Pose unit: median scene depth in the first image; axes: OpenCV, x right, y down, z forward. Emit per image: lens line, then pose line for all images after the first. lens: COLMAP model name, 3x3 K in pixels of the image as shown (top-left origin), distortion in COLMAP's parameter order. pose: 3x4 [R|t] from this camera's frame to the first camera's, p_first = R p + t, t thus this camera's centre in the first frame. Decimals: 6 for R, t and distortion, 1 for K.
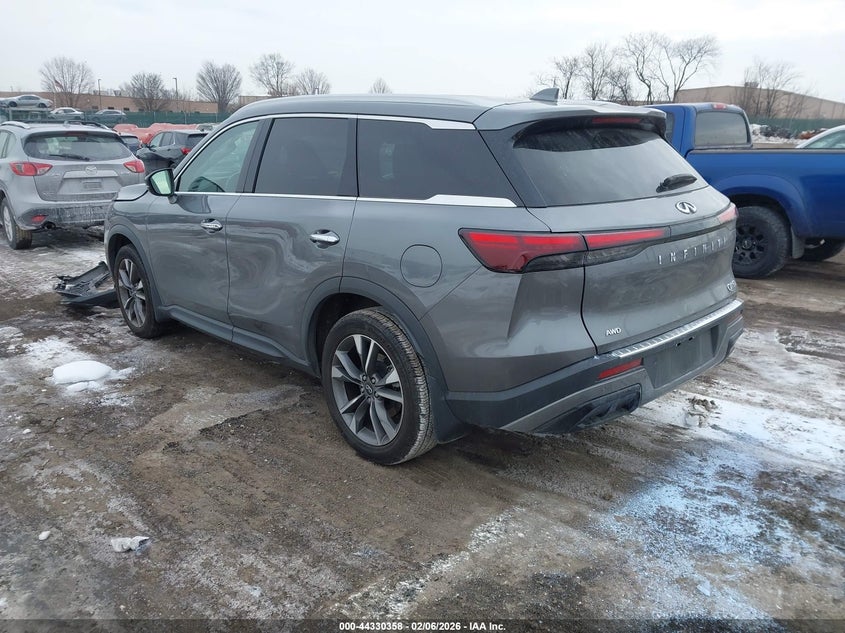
lens RADIAL K [[640.9, 0, 405.0], [0, 640.9, 316.5], [0, 0, 1]] dist [0.027278, -0.004997]
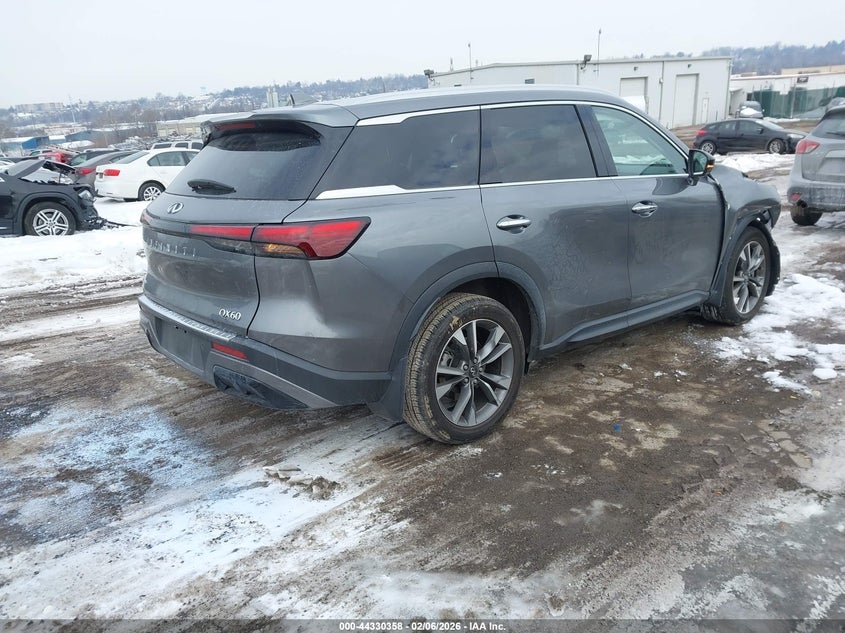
lens RADIAL K [[640.9, 0, 405.0], [0, 640.9, 316.5], [0, 0, 1]] dist [0.027278, -0.004997]
pose [[-0.032197, 0.280717, -0.959250, 1.077137], [-0.234127, 0.930926, 0.280287, -0.274183], [0.971673, 0.233611, 0.035751, 0.976725]]
